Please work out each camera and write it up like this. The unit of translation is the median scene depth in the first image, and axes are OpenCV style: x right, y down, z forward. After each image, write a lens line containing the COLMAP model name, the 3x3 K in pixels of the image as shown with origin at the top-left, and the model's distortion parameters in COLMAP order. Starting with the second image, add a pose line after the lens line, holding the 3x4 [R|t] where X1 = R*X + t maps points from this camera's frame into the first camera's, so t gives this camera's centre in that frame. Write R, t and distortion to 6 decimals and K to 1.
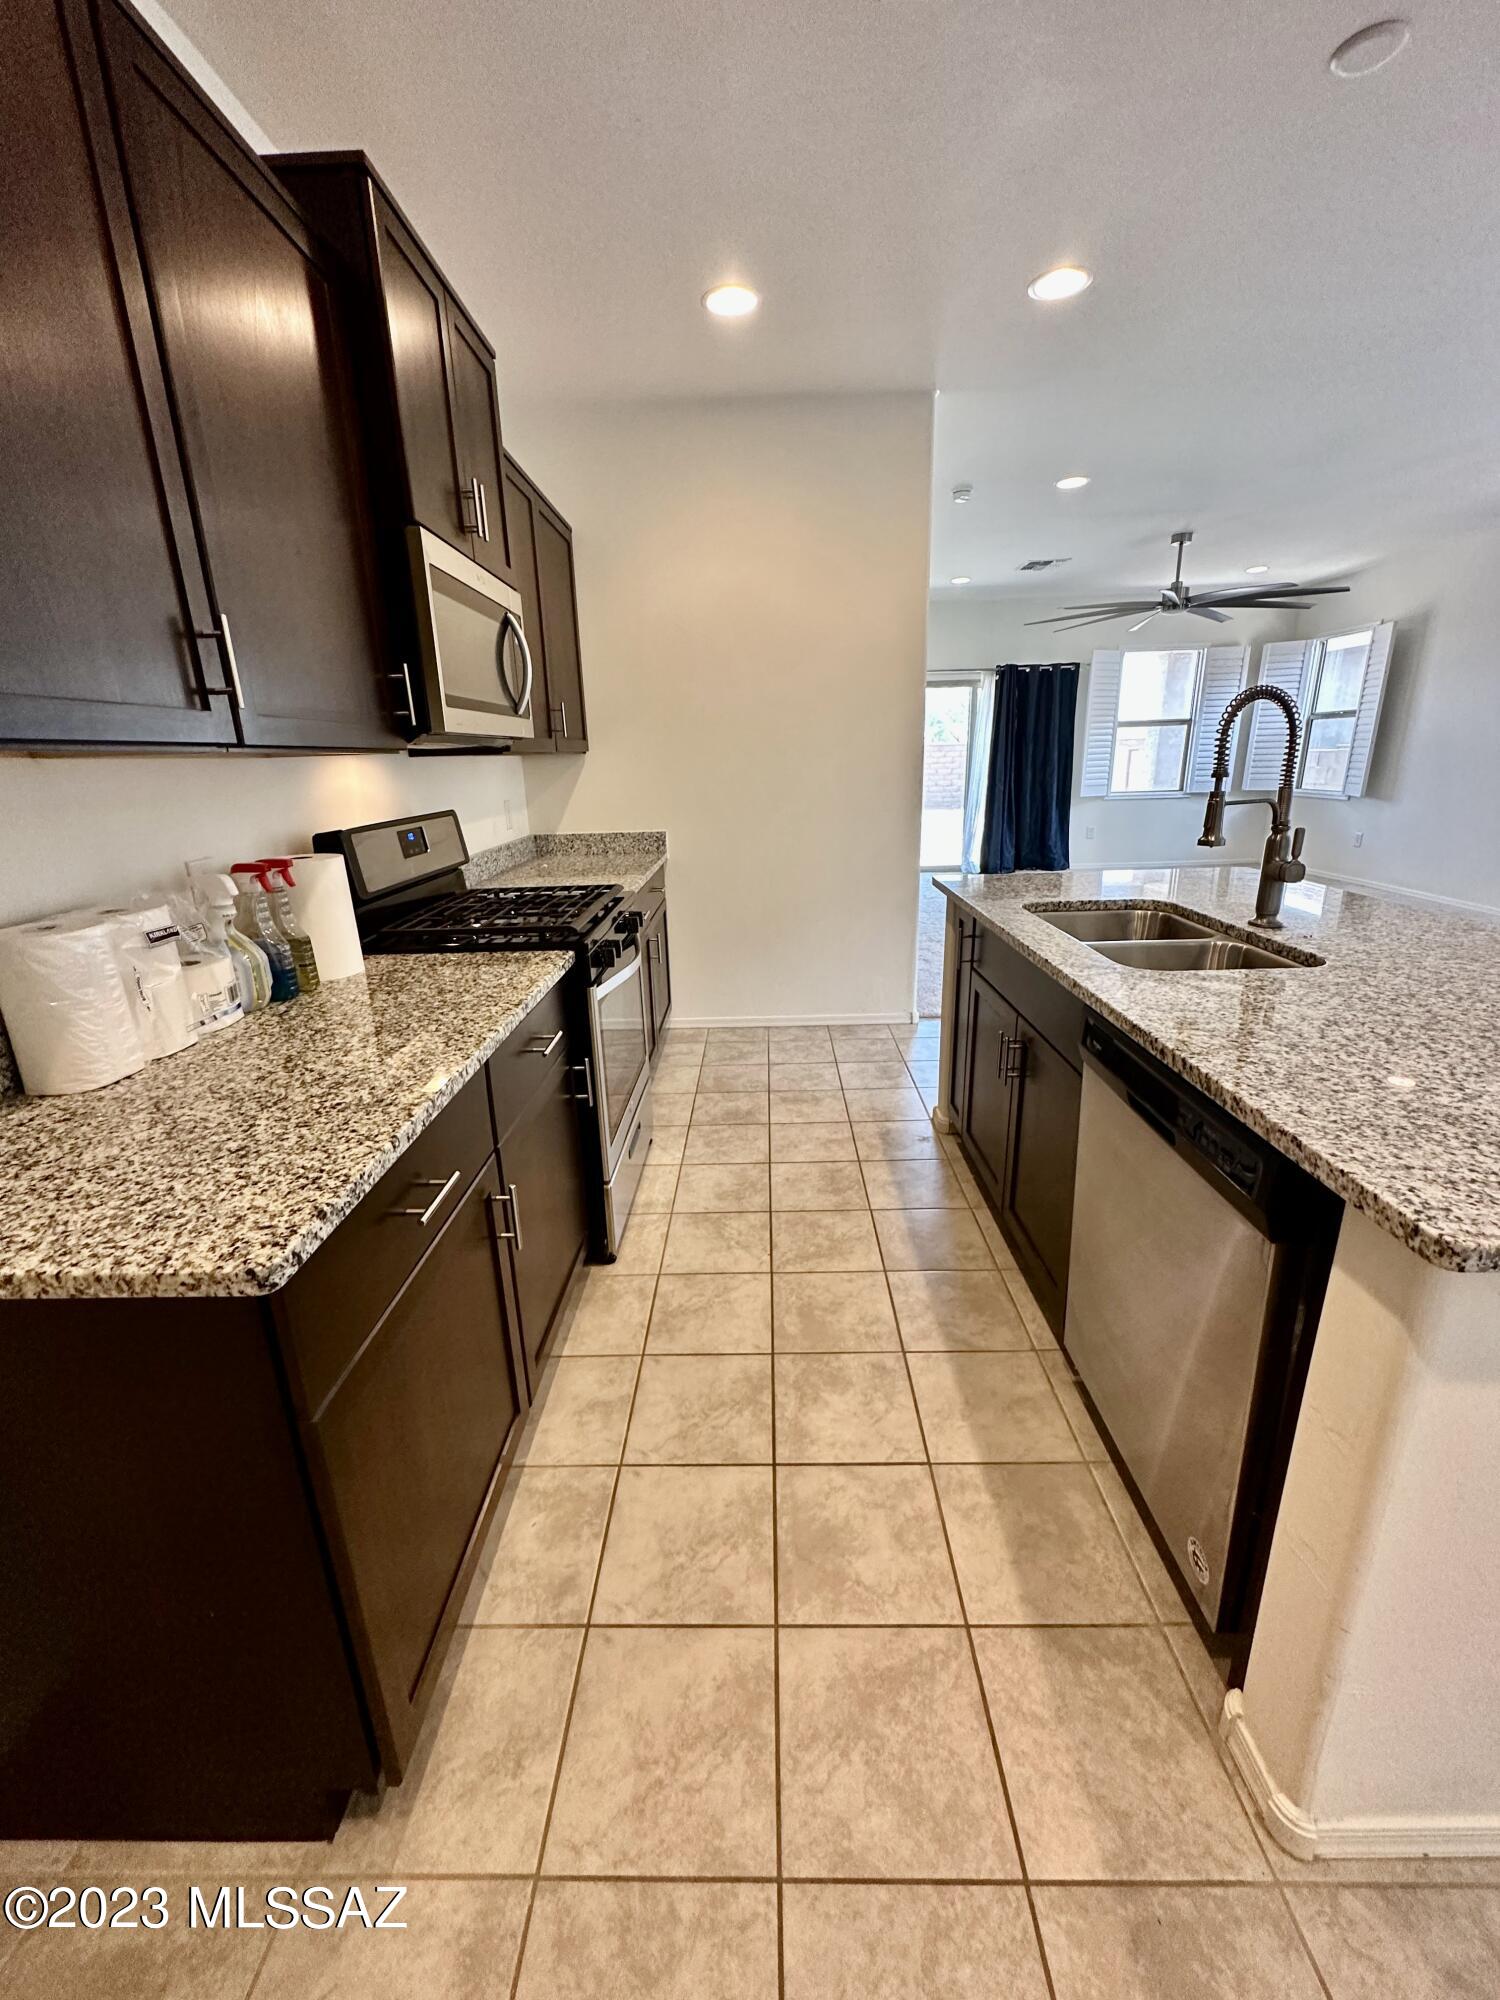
lens RADIAL K [[798.6, 0, 750.0], [0, 798.6, 1000.0], [0, 0, 1]] dist [-0.001264, 0.000584]
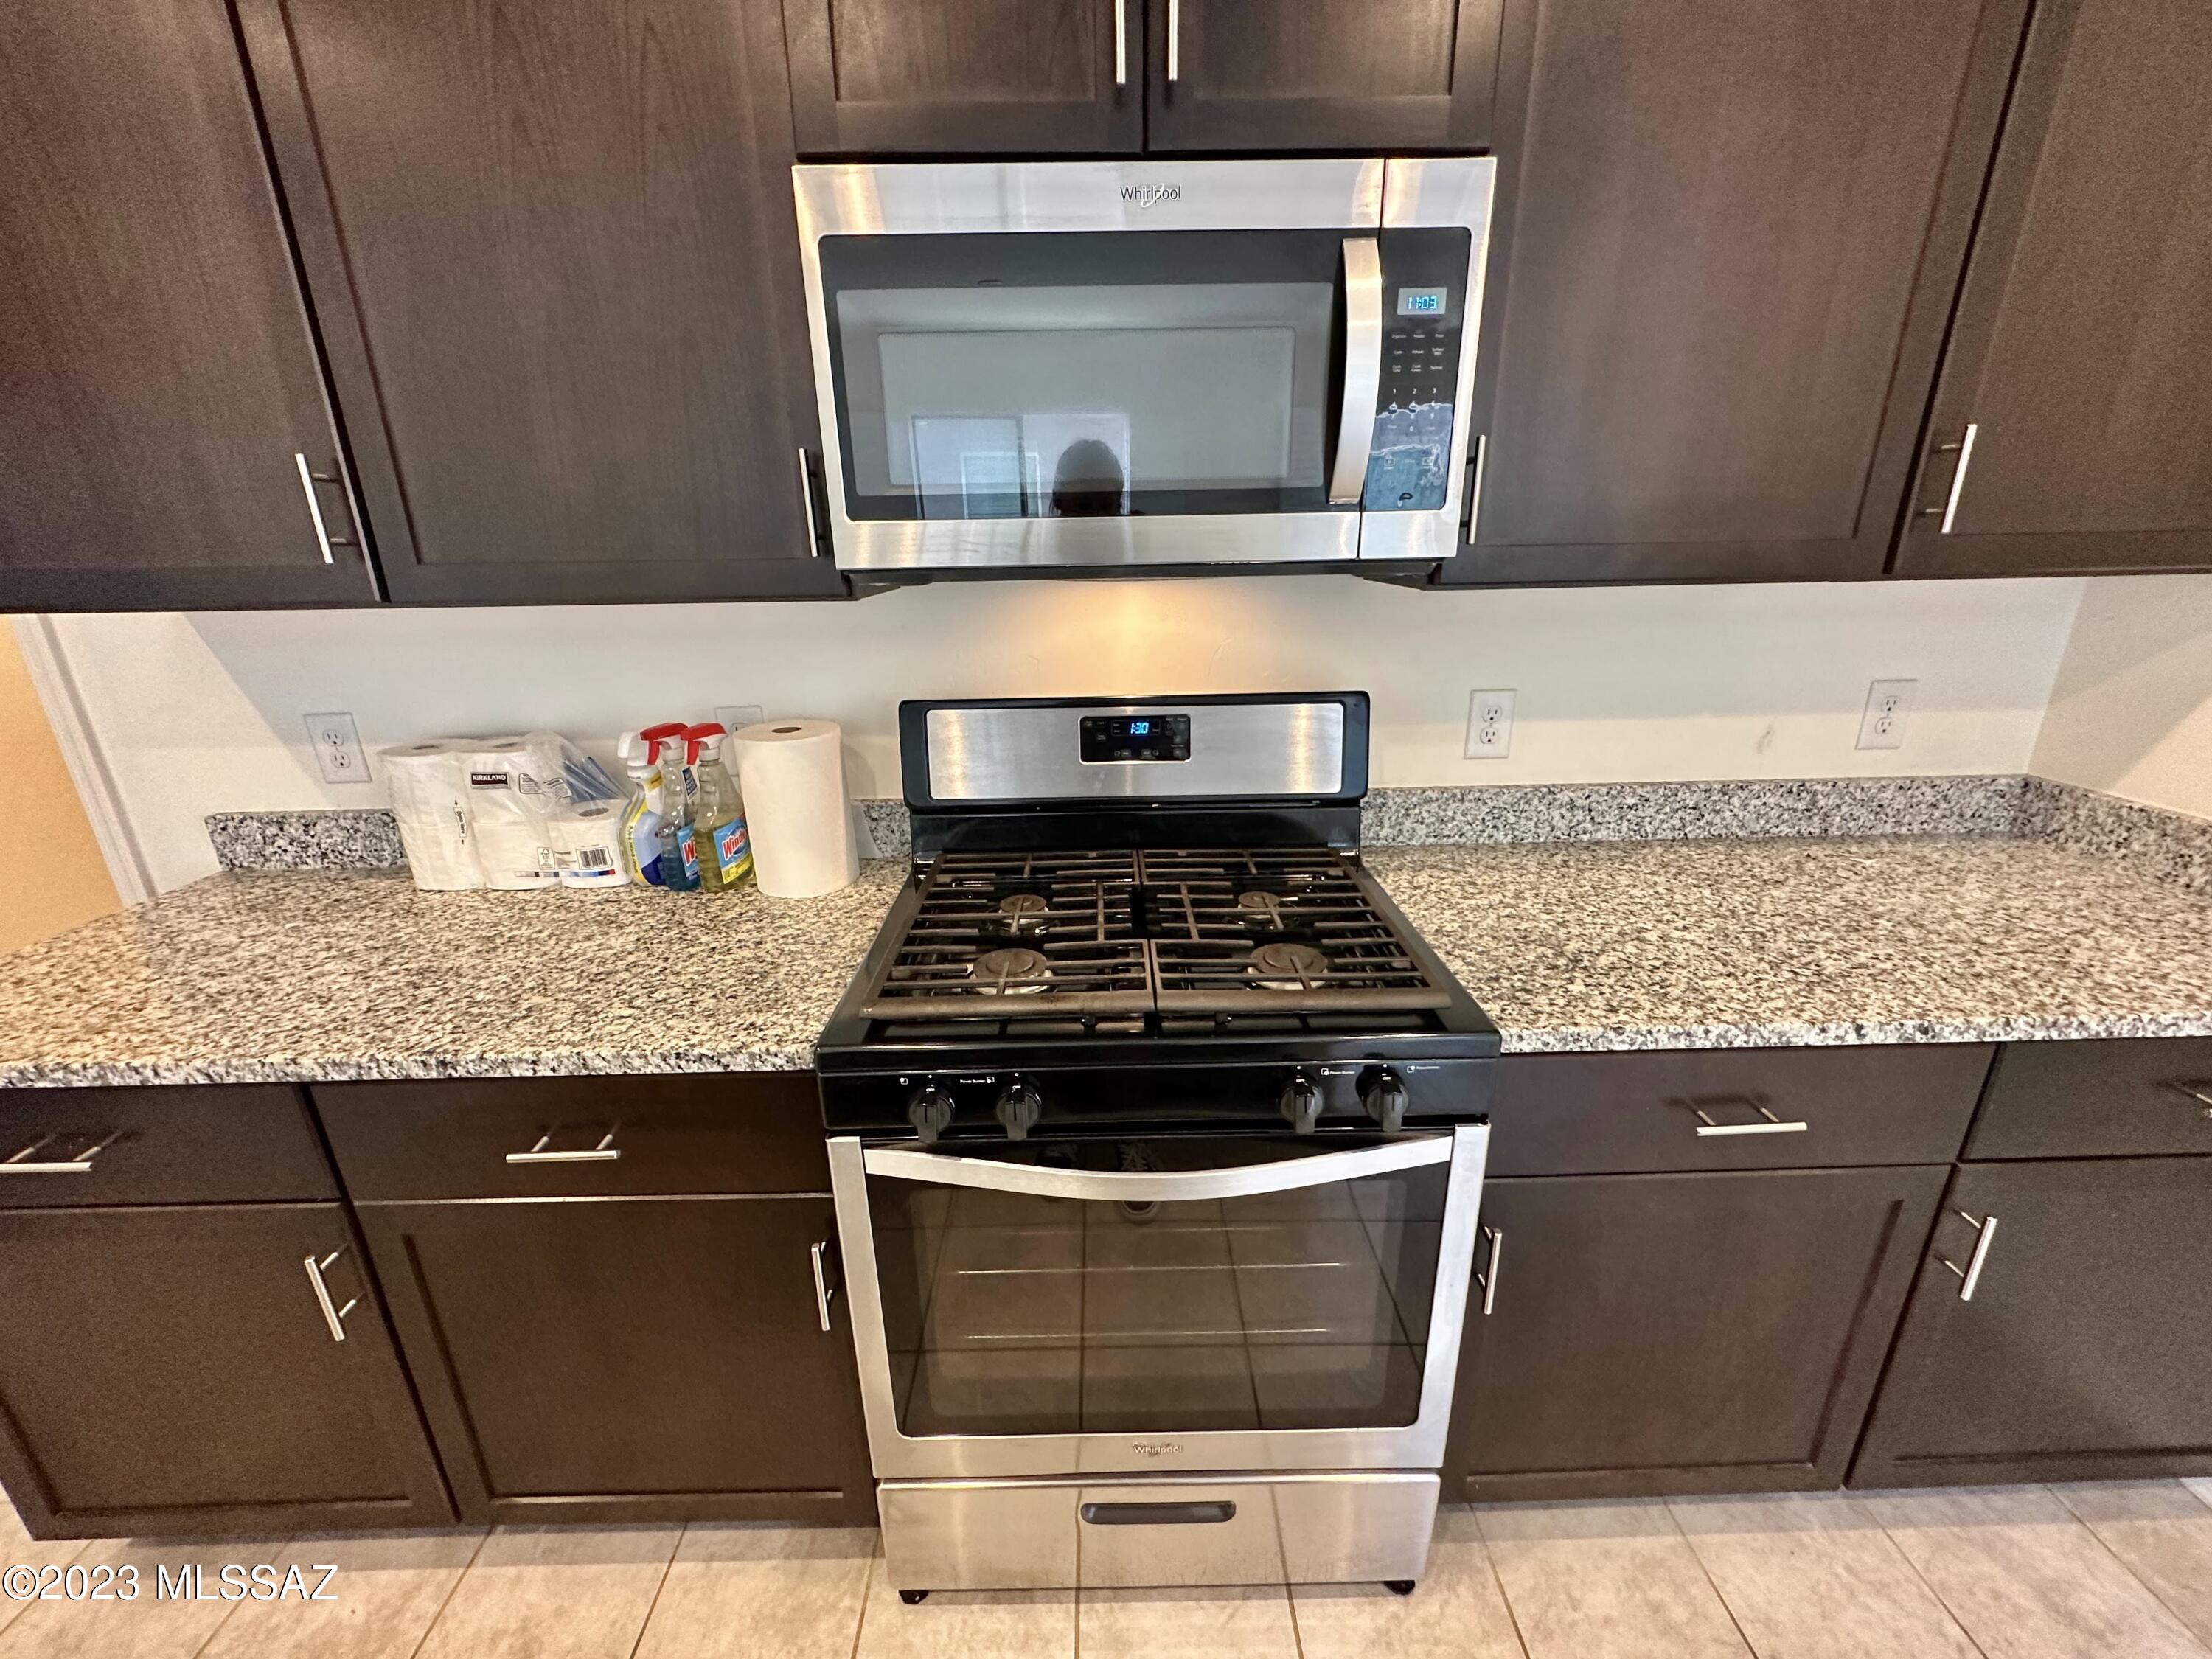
lens RADIAL K [[883.3, 0, 1109.1], [0, 883.3, 833.0], [0, 0, 1]] dist [-0.001264, 0.000584]
pose [[0.033593, 0.344086, -0.938337, 0.221281], [-0.278873, 0.904804, 0.321806, -0.377188], [0.959740, 0.250866, 0.126351, 1.032301]]
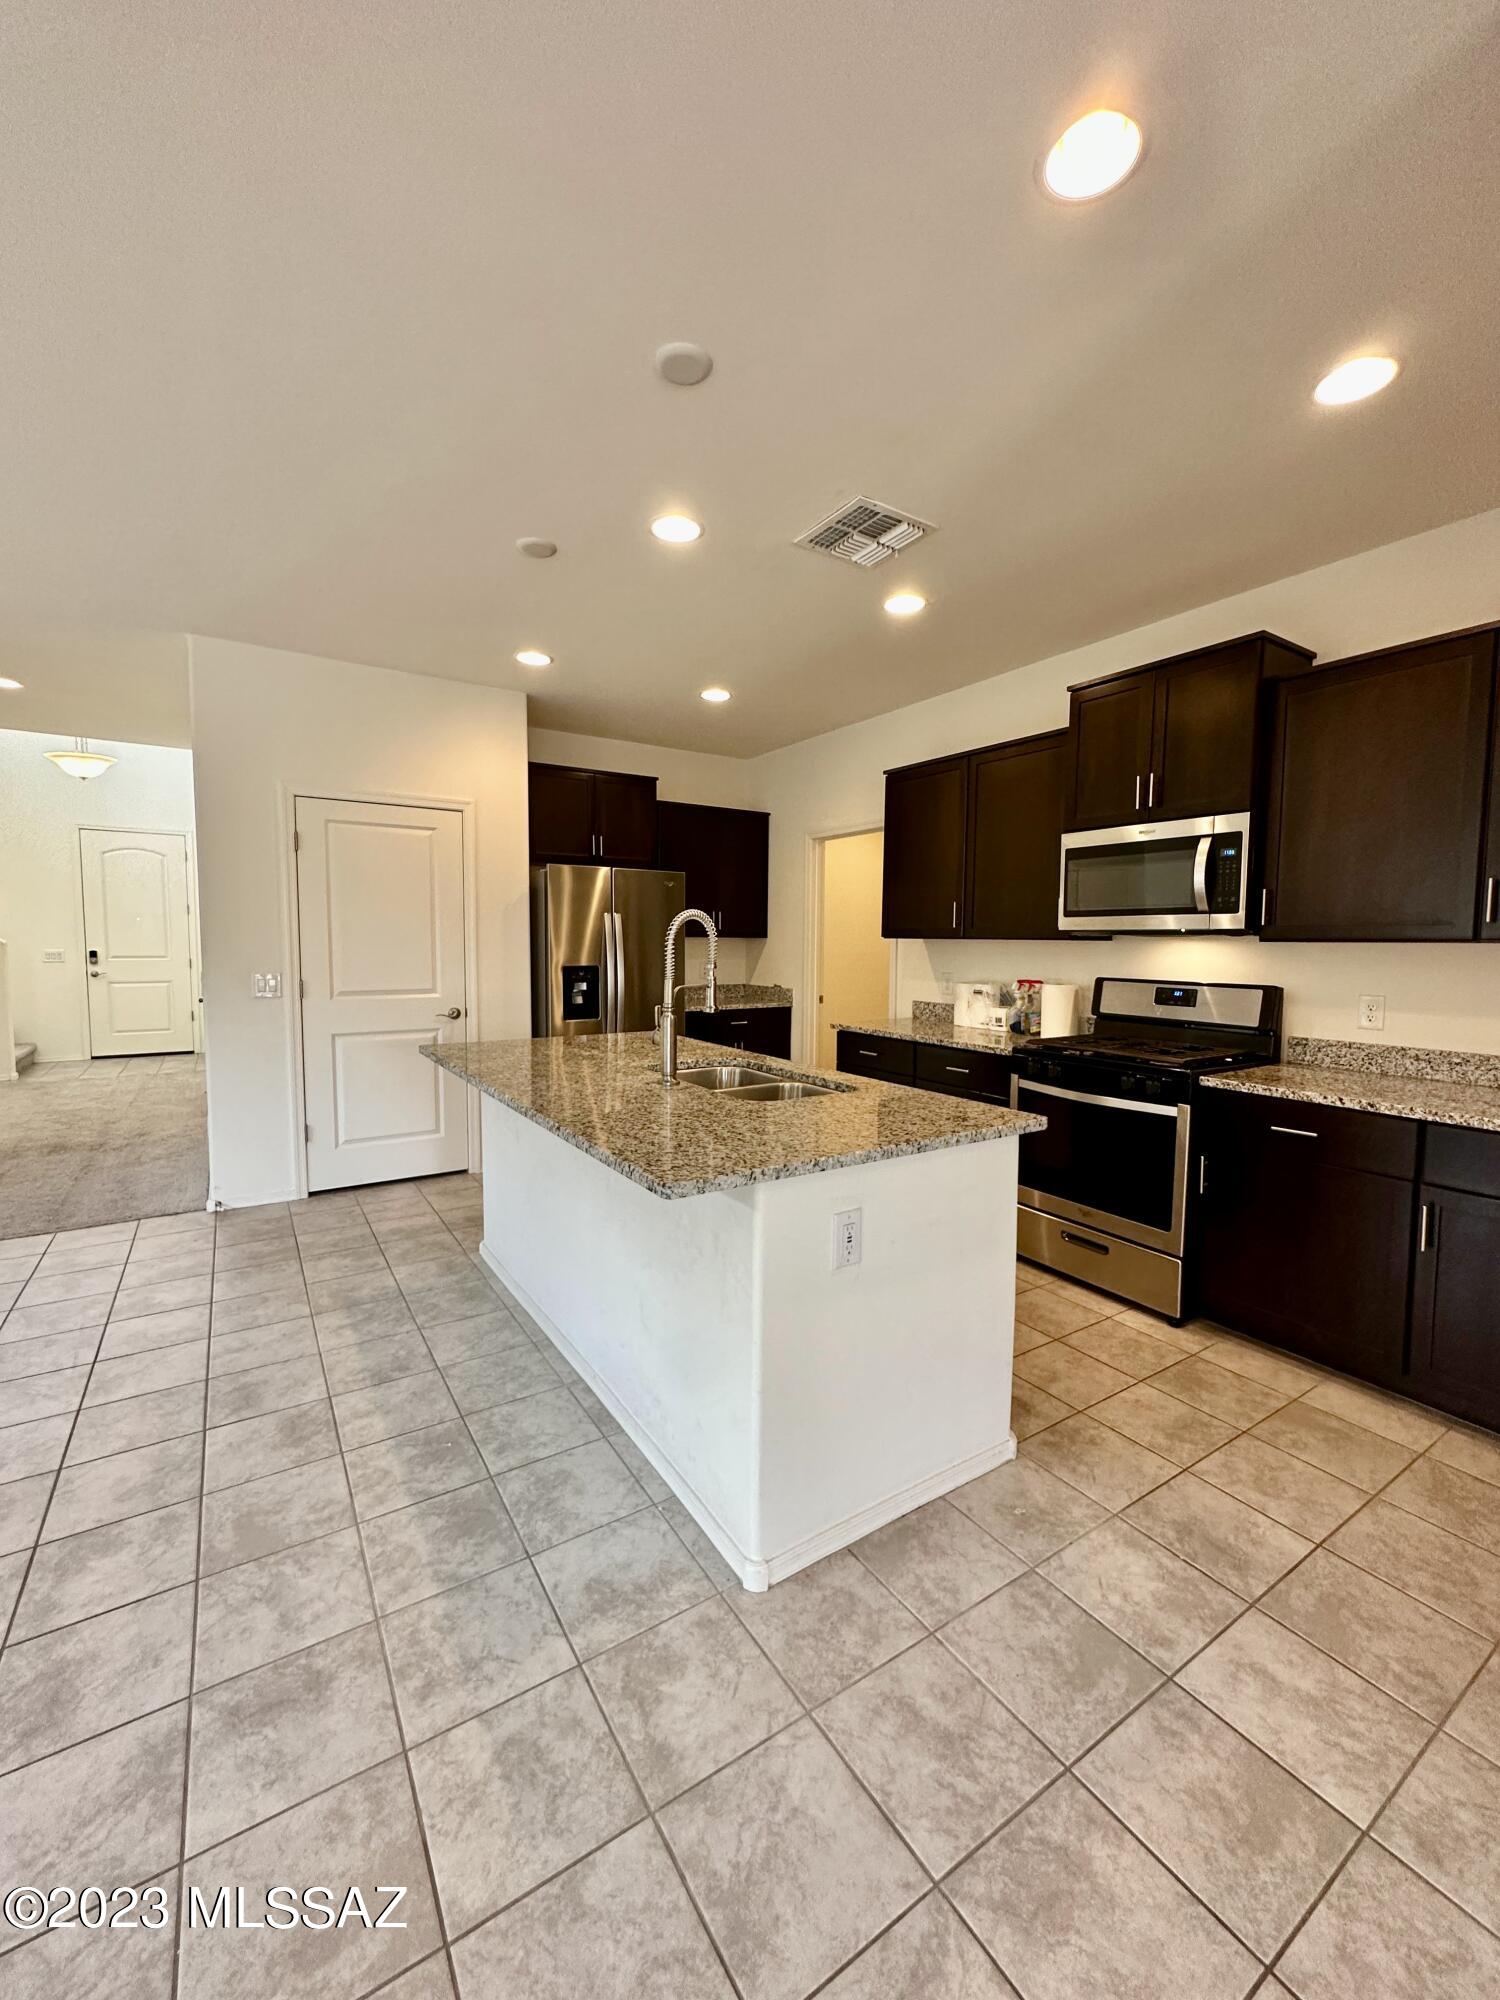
lens RADIAL K [[798.6, 0, 750.0], [0, 798.6, 1000.0], [0, 0, 1]] dist [-0.001264, 0.000584]
pose [[-0.828649, 0.066684, -0.555782, 1.190362], [-0.147708, 0.931640, 0.332008, -0.639451], [0.539928, 0.357212, -0.762153, 1.917188]]
